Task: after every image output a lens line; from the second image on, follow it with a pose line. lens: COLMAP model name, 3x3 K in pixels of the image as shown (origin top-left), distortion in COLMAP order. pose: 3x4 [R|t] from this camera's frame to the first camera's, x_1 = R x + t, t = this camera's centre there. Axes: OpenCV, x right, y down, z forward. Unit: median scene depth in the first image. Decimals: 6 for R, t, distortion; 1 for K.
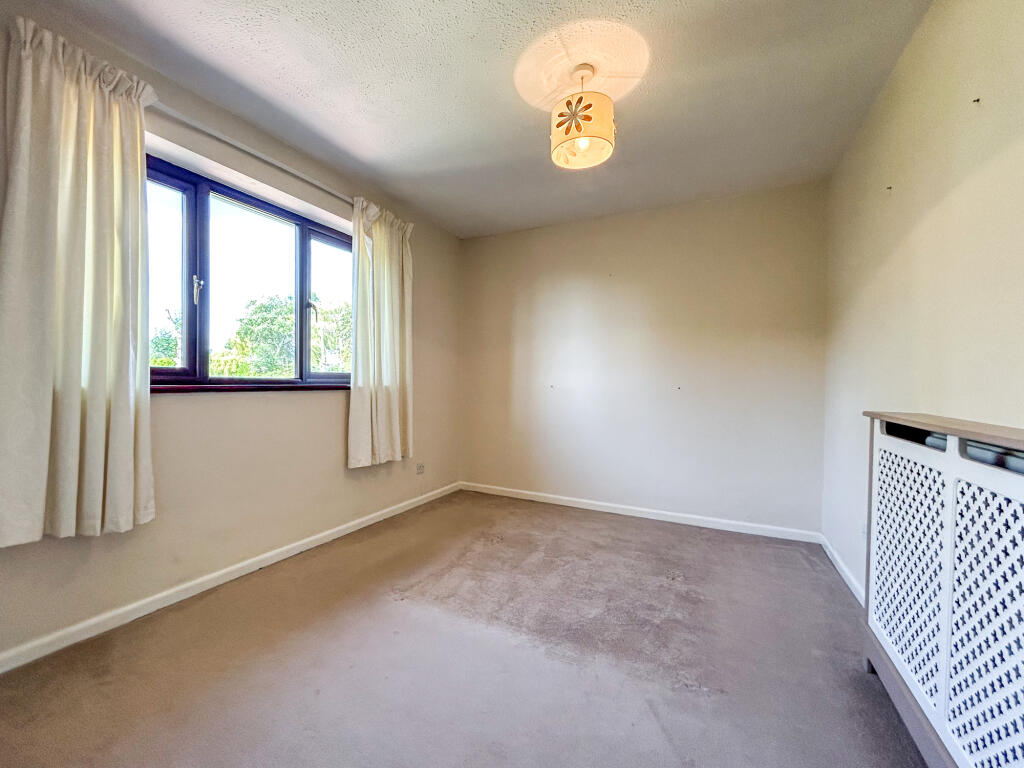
lens RADIAL K [[404.4, 0, 512.0], [0, 404.4, 384.0], [0, 0, 1]] dist [0.000095, 0.000083]
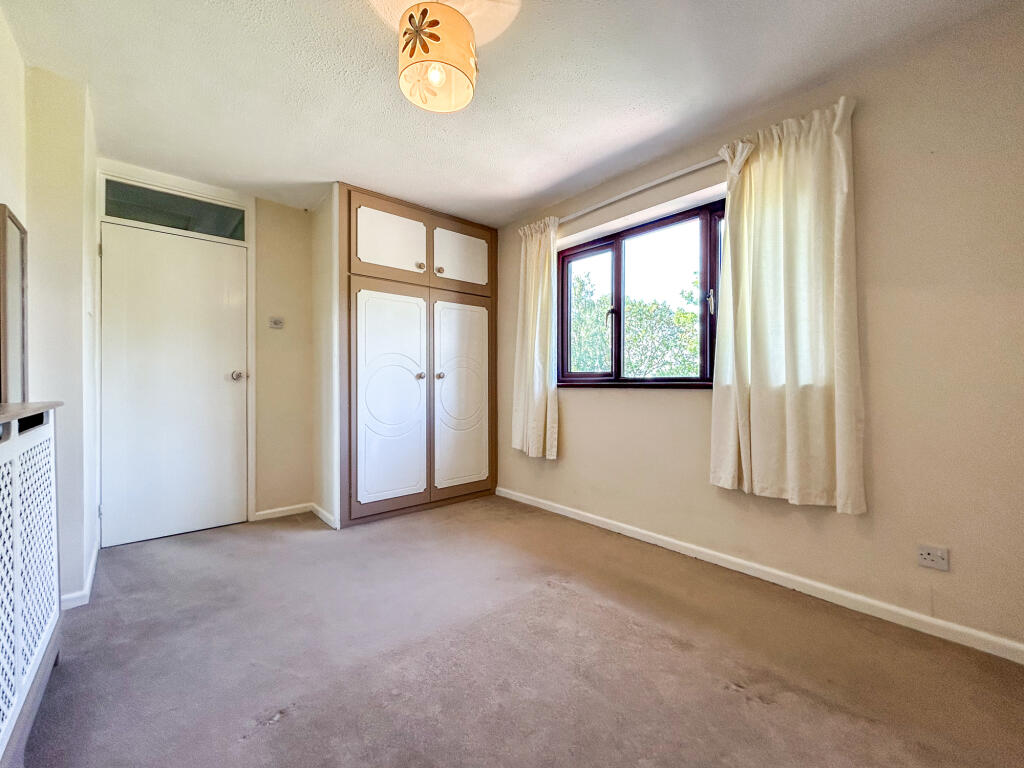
lens RADIAL K [[421.1, 0, 512.0], [0, 421.1, 384.0], [0, 0, 1]] dist [-0.000760, -0.000163]
pose [[-0.369147, -0.006950, -0.929345, 0.612017], [-0.009355, 0.999949, -0.003763, 0.011809], [0.929324, 0.007305, -0.369193, 1.042125]]
